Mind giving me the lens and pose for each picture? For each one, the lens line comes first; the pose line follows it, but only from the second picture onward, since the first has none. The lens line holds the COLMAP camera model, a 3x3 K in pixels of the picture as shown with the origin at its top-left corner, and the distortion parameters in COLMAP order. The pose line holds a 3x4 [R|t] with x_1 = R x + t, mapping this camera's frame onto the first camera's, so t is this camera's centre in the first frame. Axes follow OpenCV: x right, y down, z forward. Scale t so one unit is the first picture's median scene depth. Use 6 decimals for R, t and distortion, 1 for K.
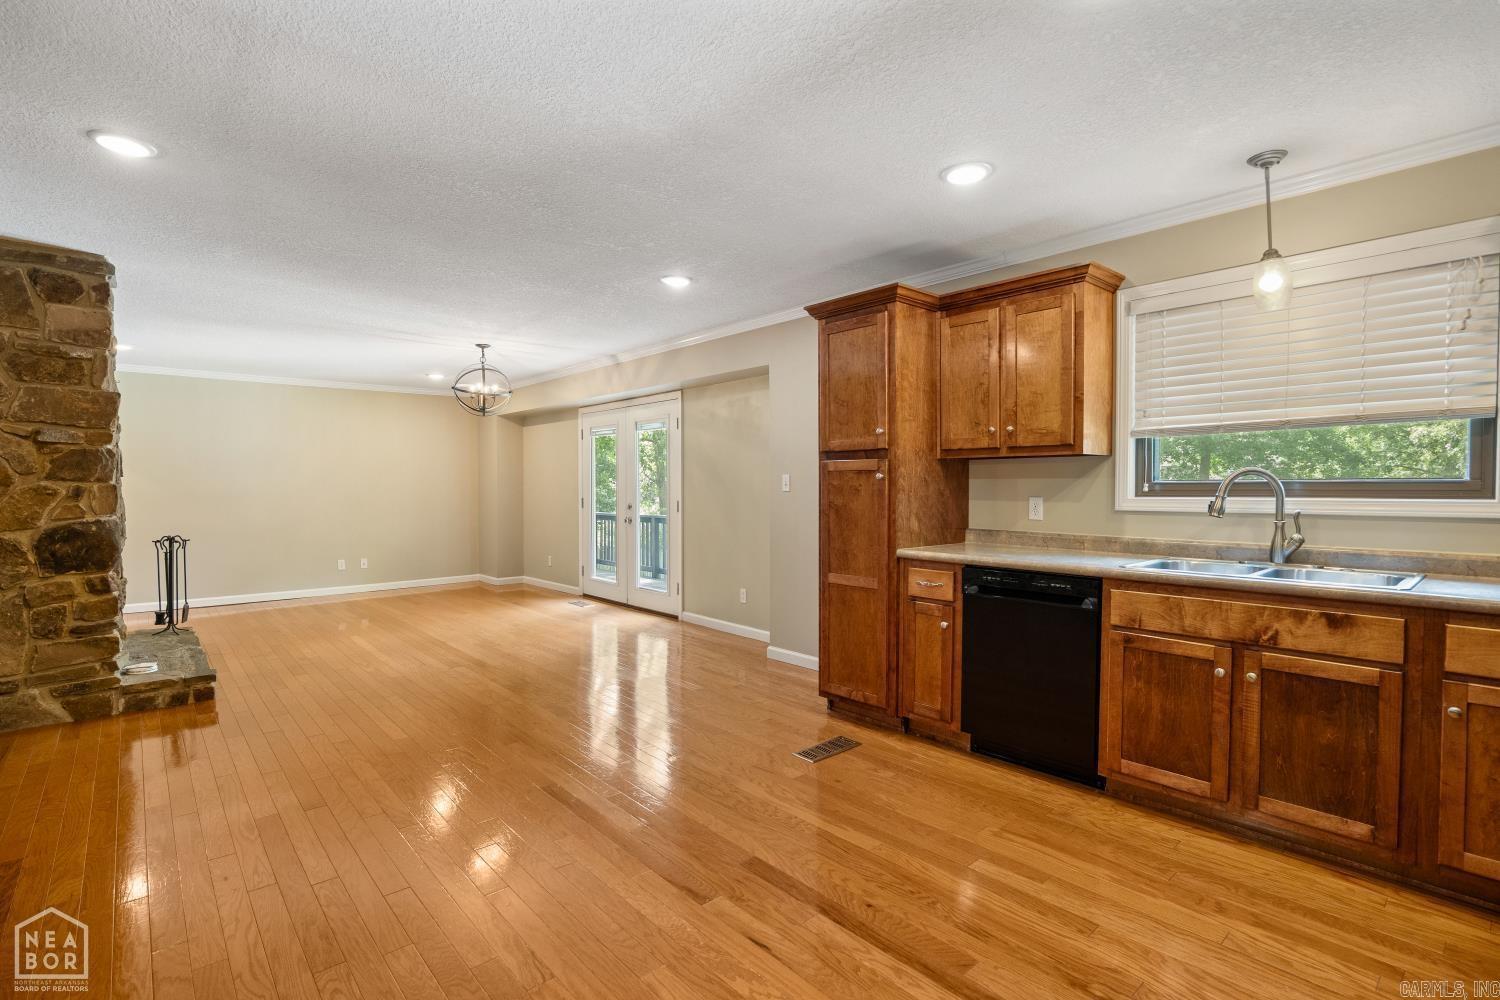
lens RADIAL K [[706.7, 0, 750.8], [0, 706.7, 501.3], [0, 0, 1]] dist [-0.019283, 0.004168]
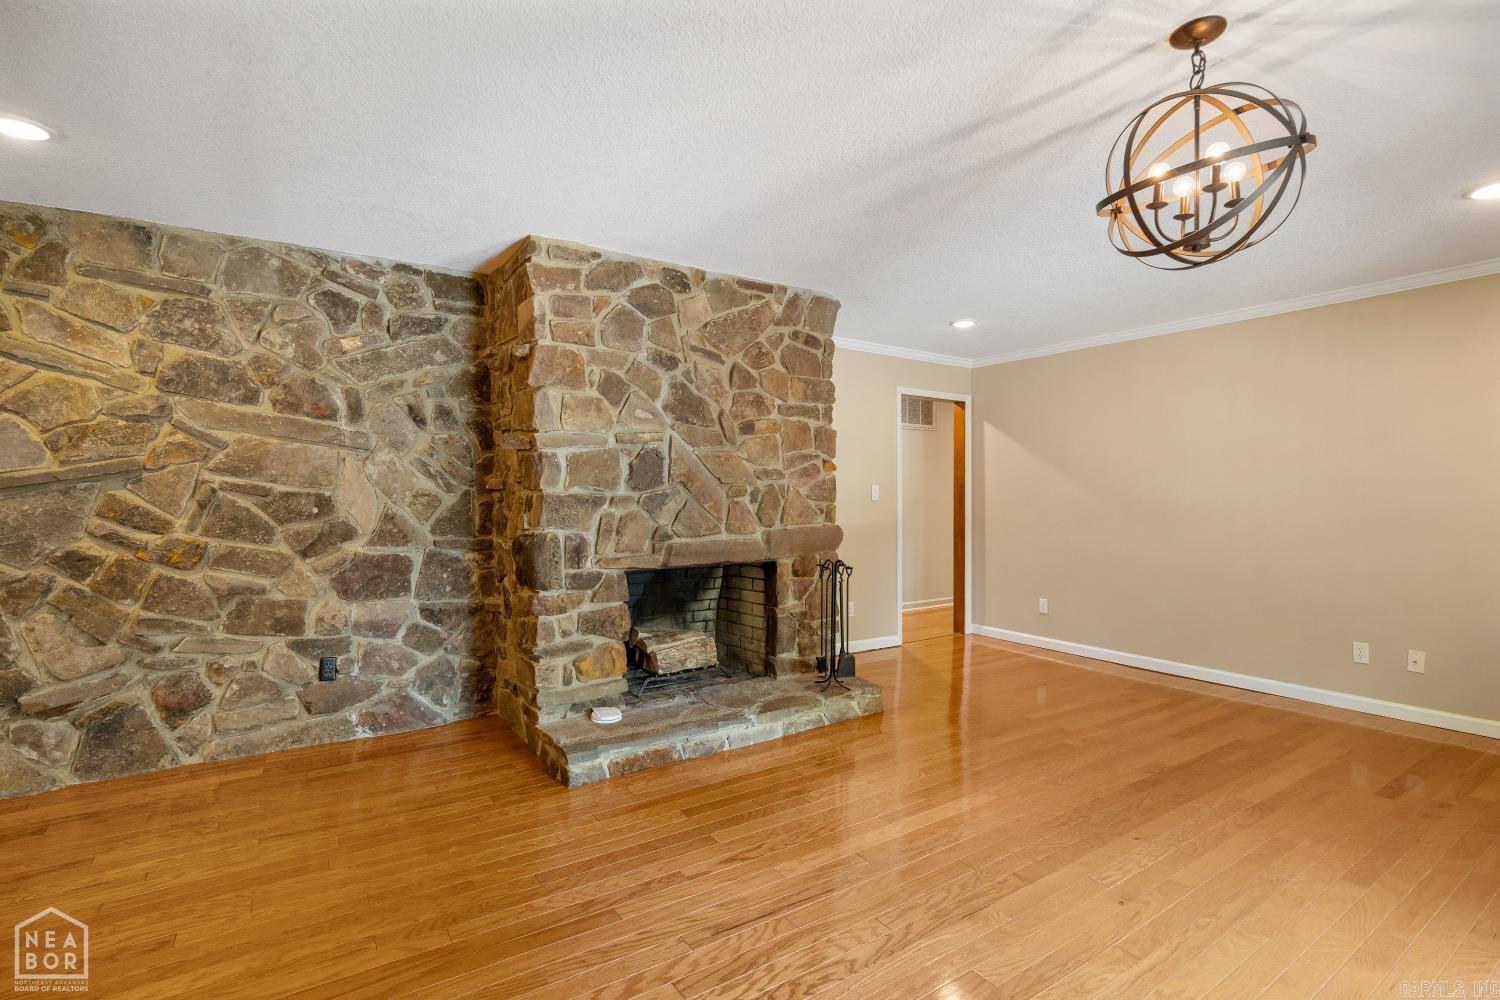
lens RADIAL K [[706.7, 0, 743.9], [0, 706.7, 502.2], [0, 0, 1]] dist [-0.019283, 0.004168]
pose [[-0.143196, 0.011448, -0.989628, -0.078223], [-0.020933, 0.999674, 0.014593, -0.031877], [0.989473, 0.022806, -0.142910, 1.419627]]
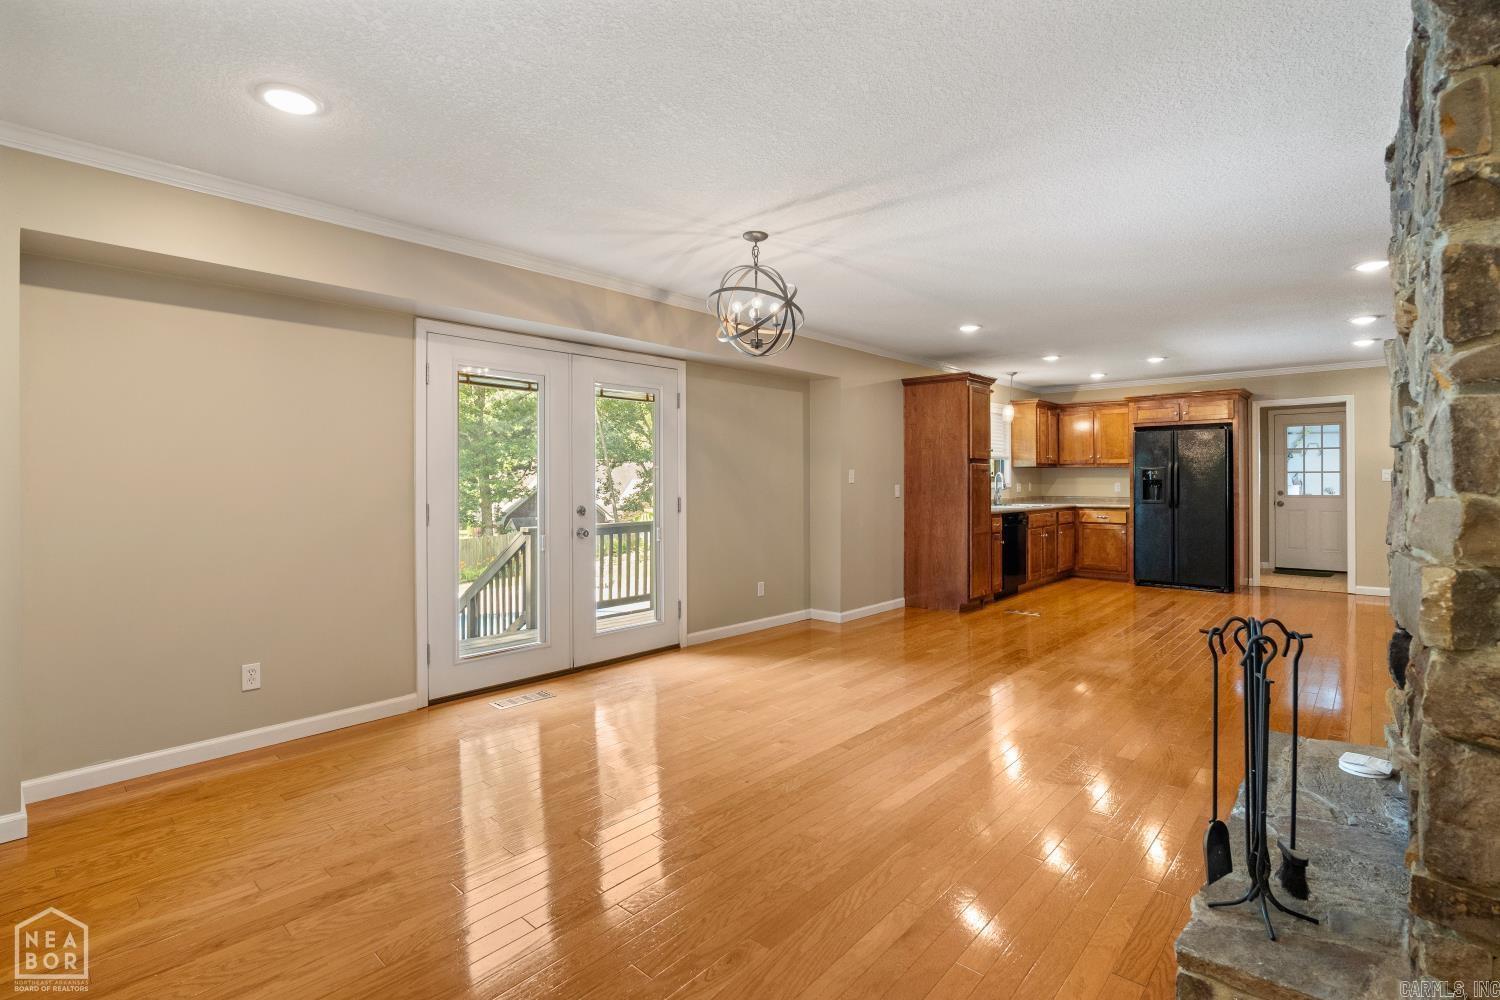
lens RADIAL K [[706.7, 0, 751.4], [0, 706.7, 487.2], [0, 0, 1]] dist [-0.019283, 0.004168]
pose [[-0.103562, -0.011027, 0.994562, -1.596921], [0.025215, 0.999588, 0.013708, -0.037436], [-0.994303, 0.026498, -0.103241, 1.778870]]
